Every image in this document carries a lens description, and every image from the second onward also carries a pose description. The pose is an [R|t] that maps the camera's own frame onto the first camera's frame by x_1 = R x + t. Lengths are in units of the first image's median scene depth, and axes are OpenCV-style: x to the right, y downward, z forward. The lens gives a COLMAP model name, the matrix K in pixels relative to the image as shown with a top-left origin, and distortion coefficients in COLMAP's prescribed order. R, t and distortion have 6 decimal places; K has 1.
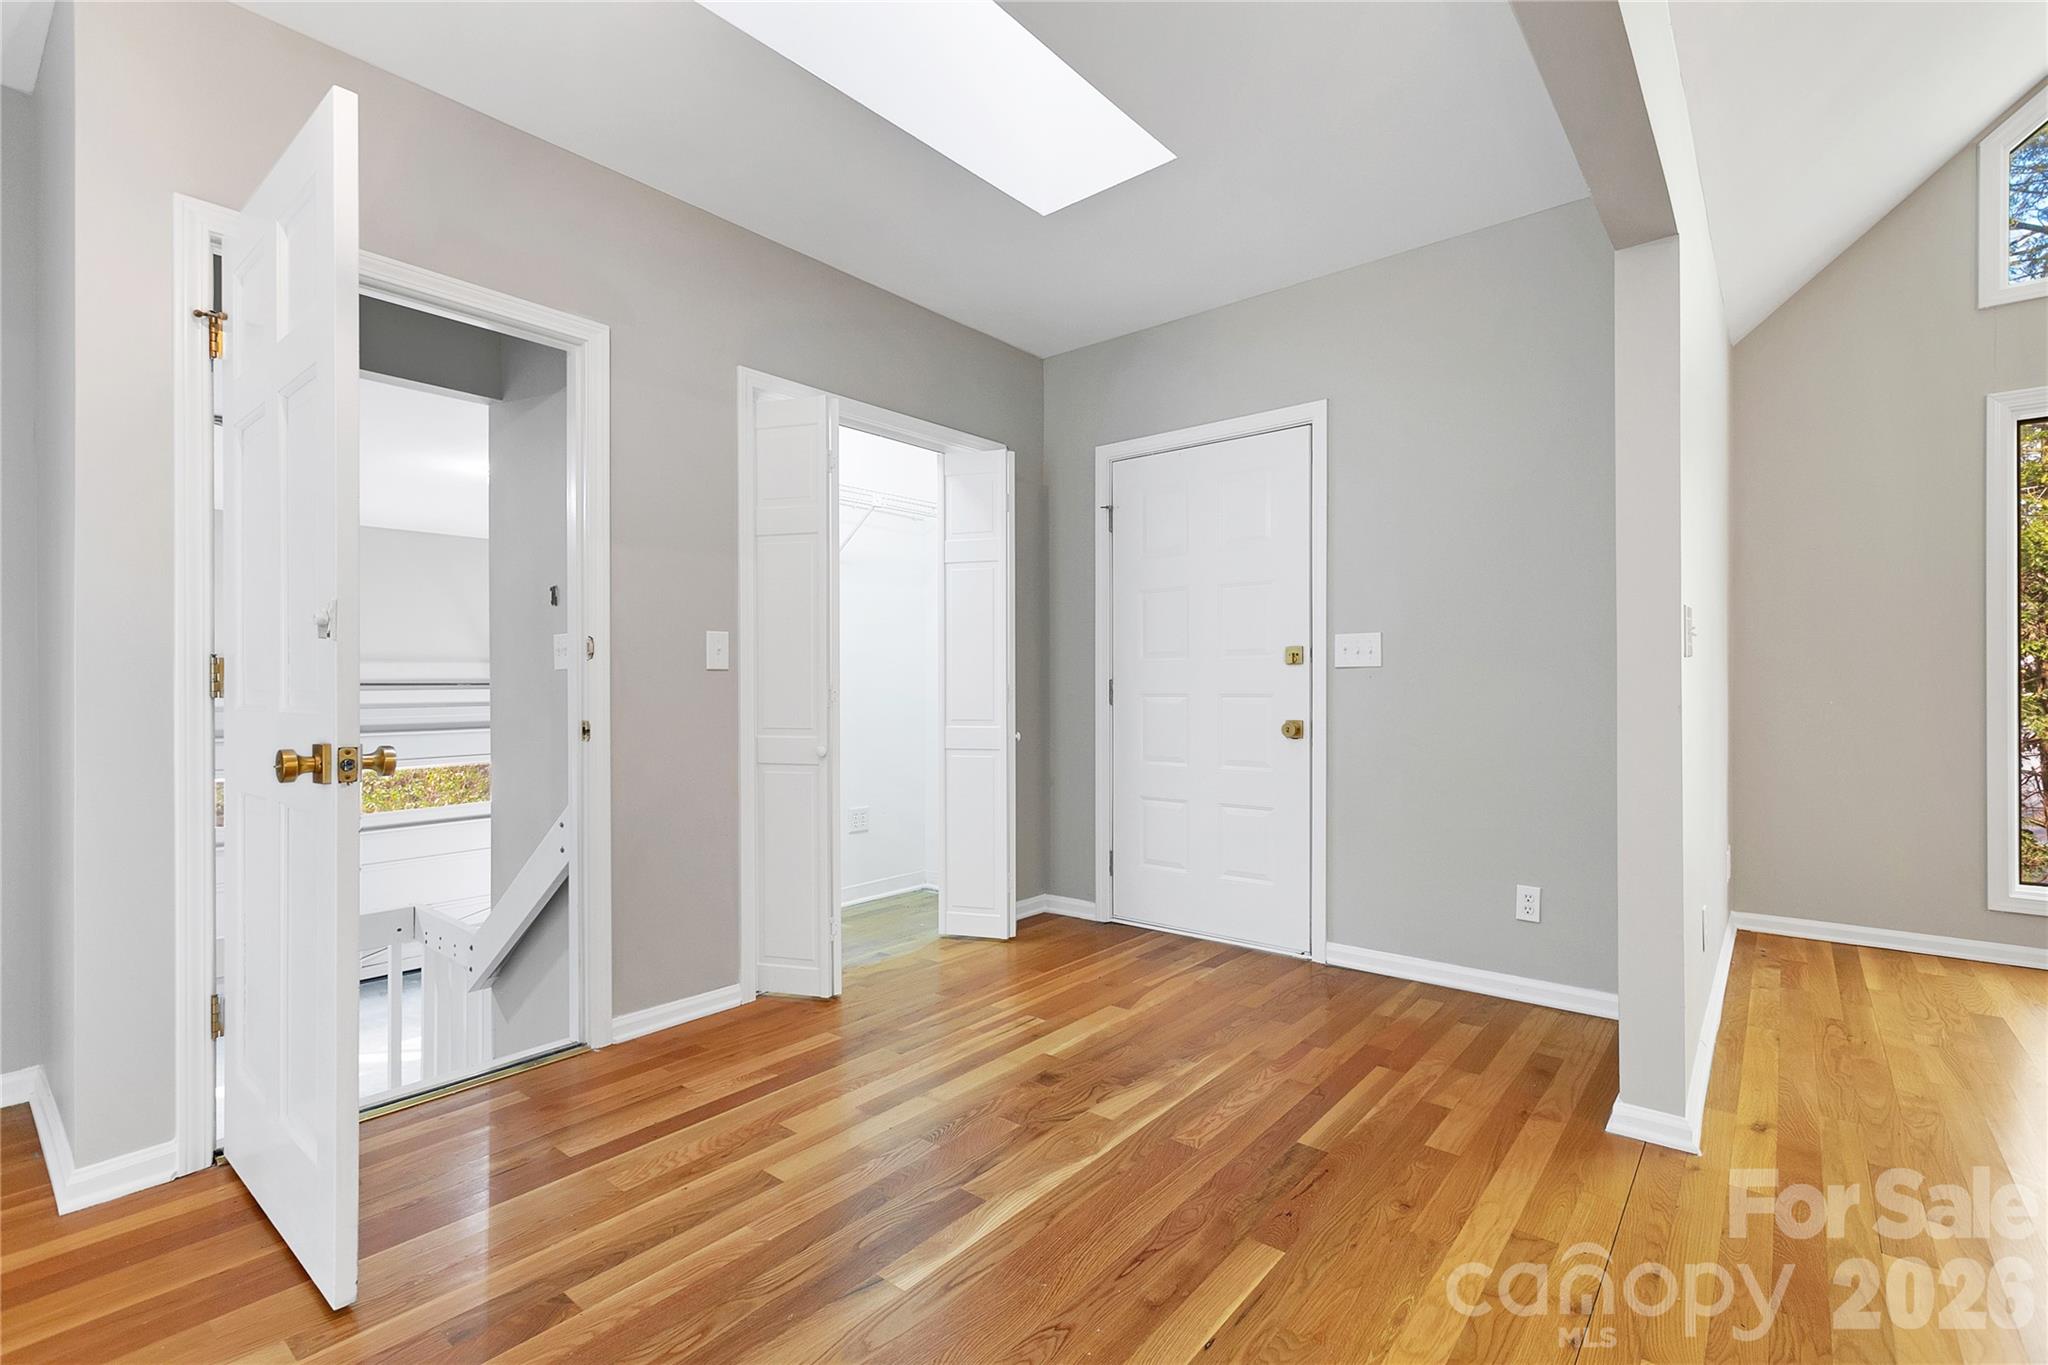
lens RADIAL K [[926.7, 0, 1027.1], [0, 926.7, 679.7], [0, 0, 1]] dist [-0.000268, 0.000944]
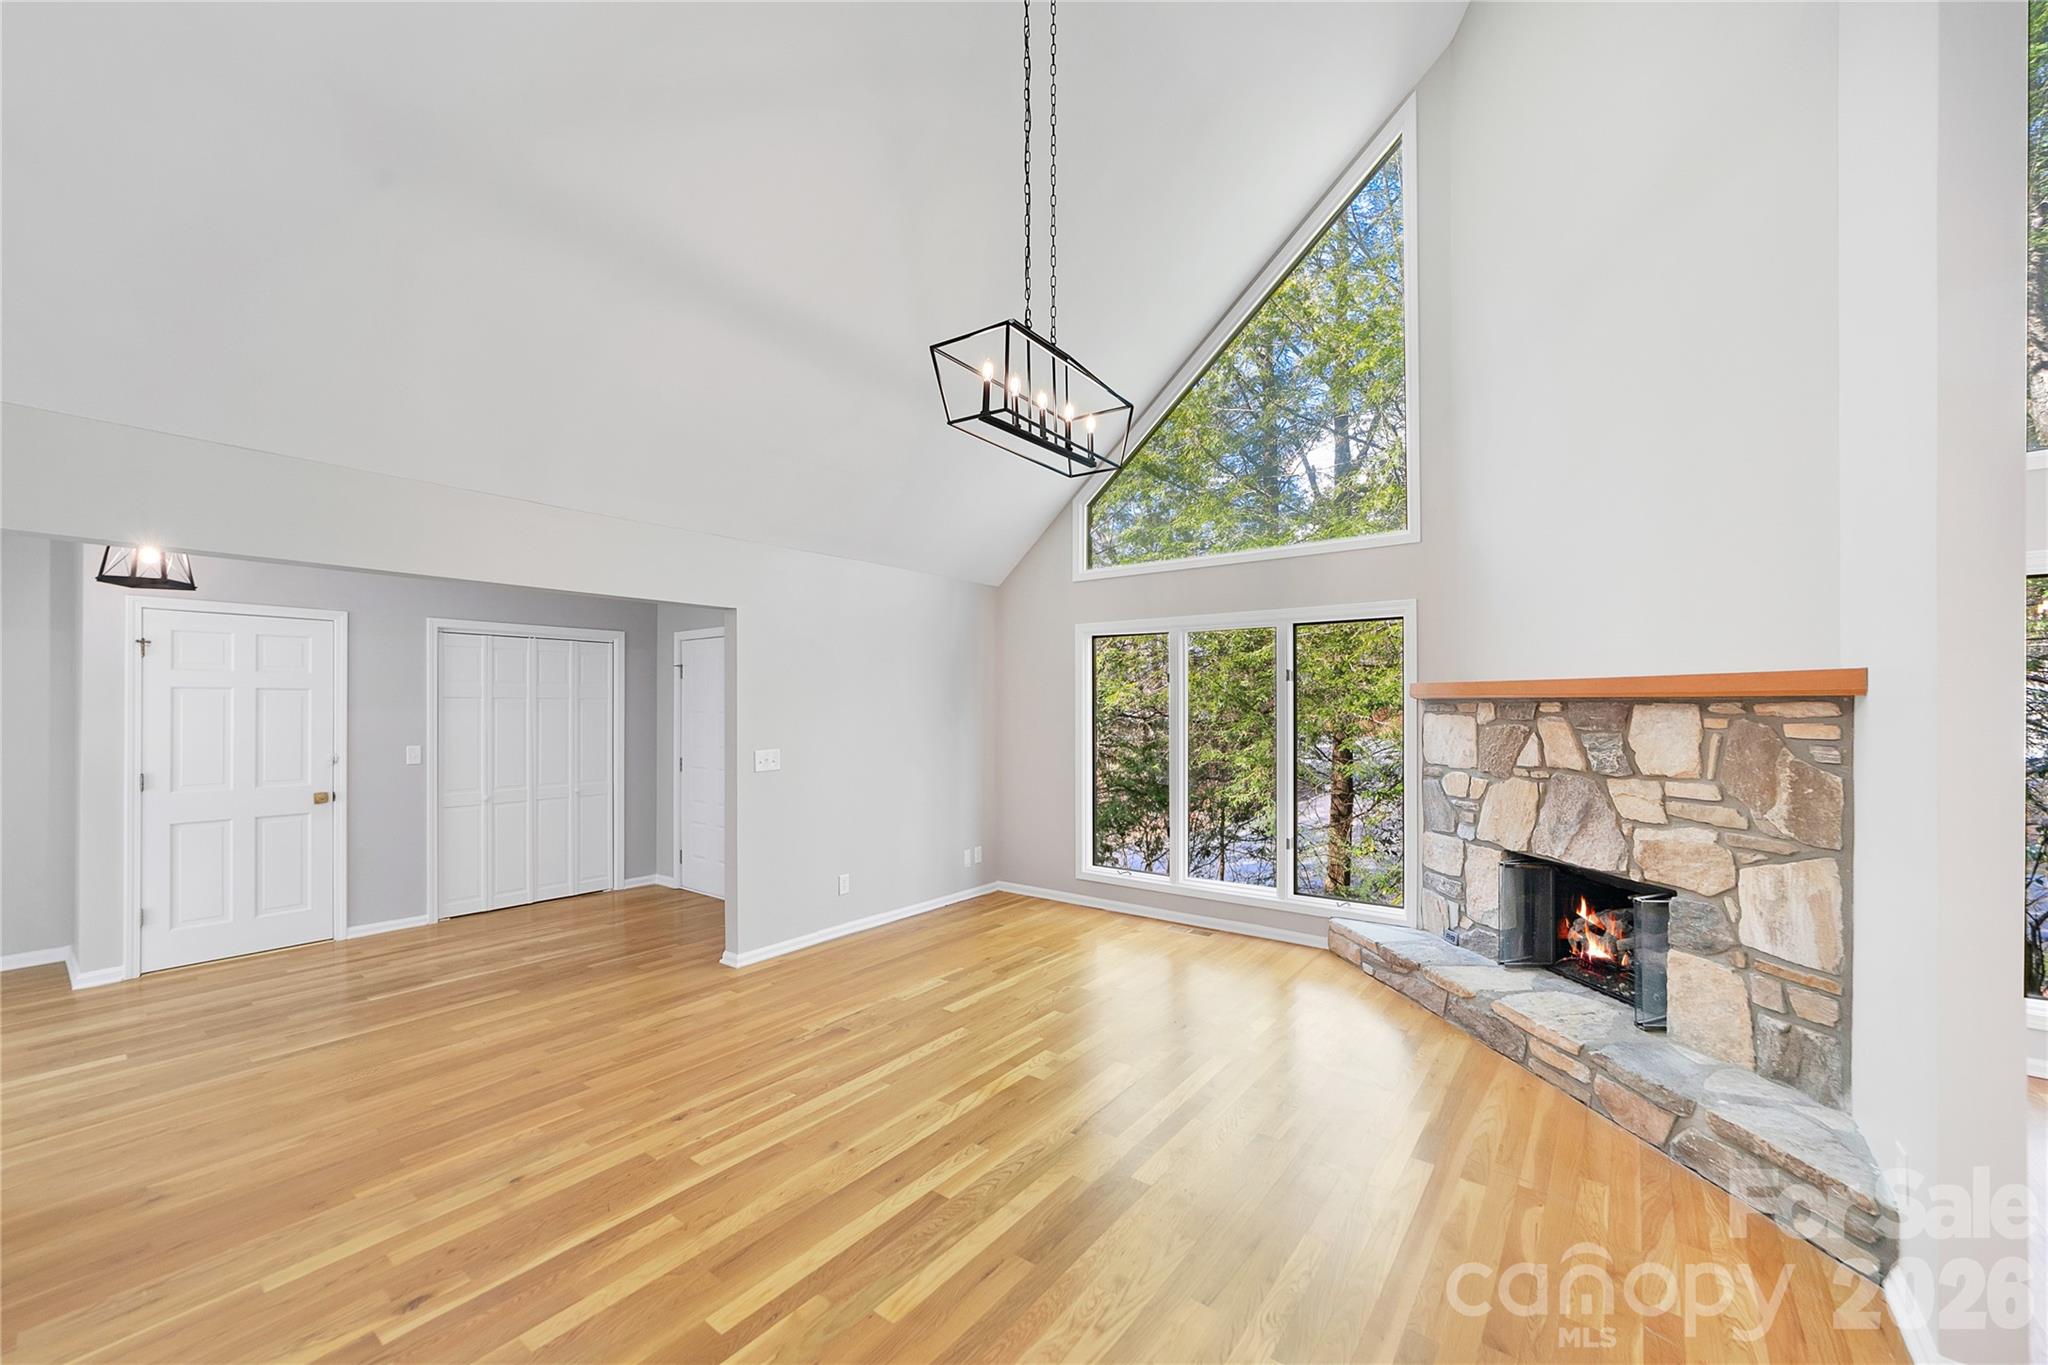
lens RADIAL K [[810.2, 0, 1033.4], [0, 810.2, 695.3], [0, 0, 1]] dist [-0.010211, 0.004851]
pose [[0.999247, 0.003969, 0.038589, 0.968263], [-0.003686, 0.999966, -0.007387, -0.153811], [-0.038617, 0.007239, 0.999228, -0.852170]]
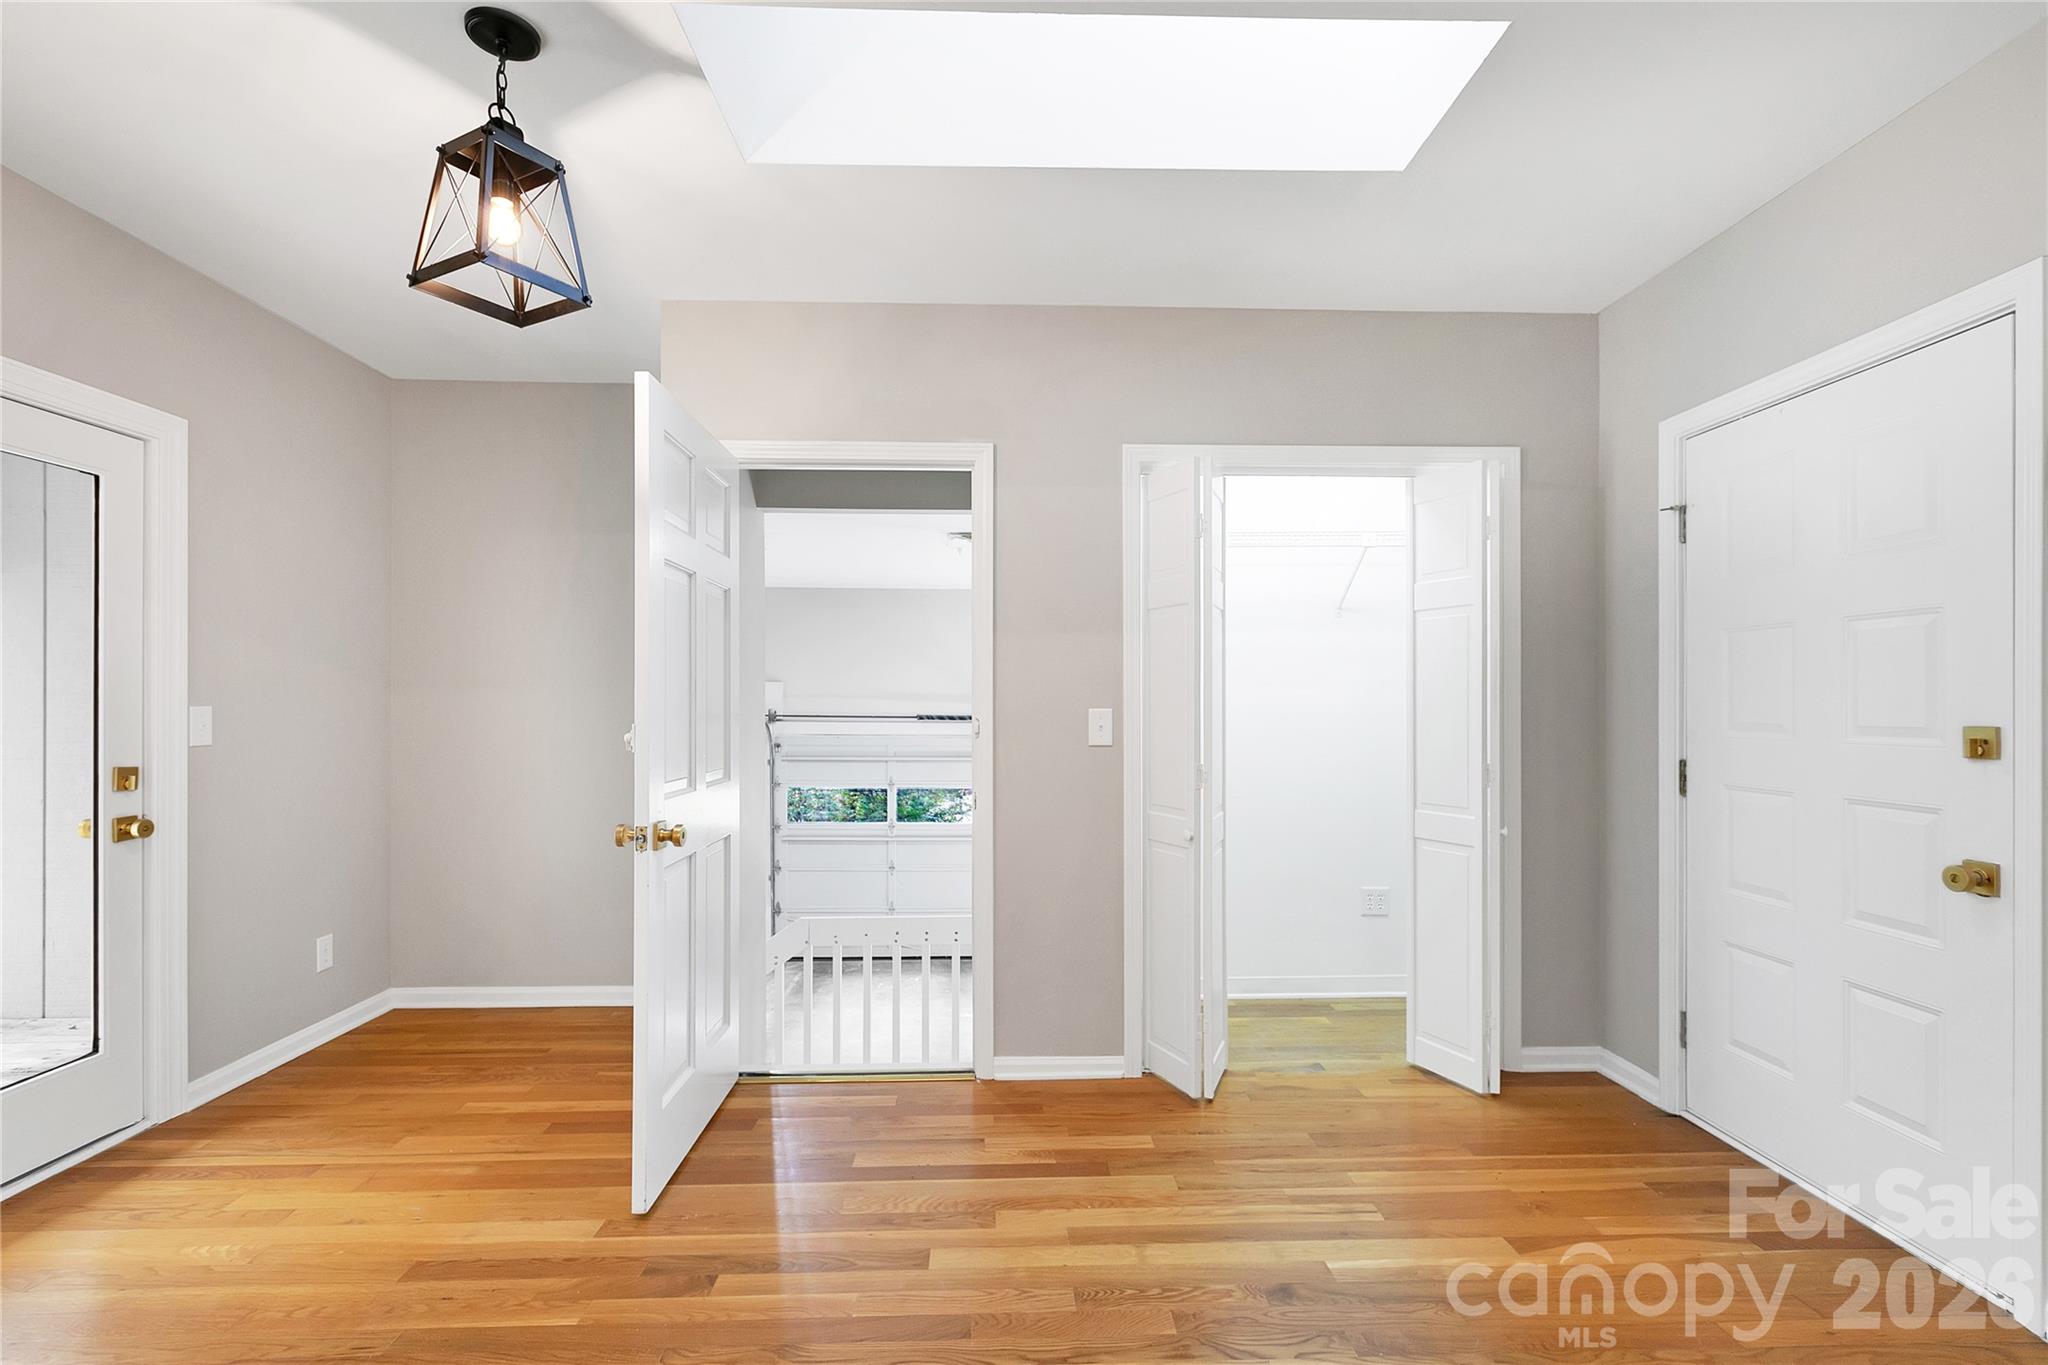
lens RADIAL K [[926.7, 0, 1037.6], [0, 926.7, 698.3], [0, 0, 1]] dist [-0.000268, 0.000944]
pose [[0.663785, -0.000272, -0.747923, 0.376866], [0.002169, 0.999996, 0.001561, -0.062682], [0.747920, -0.002658, 0.663783, 0.255752]]
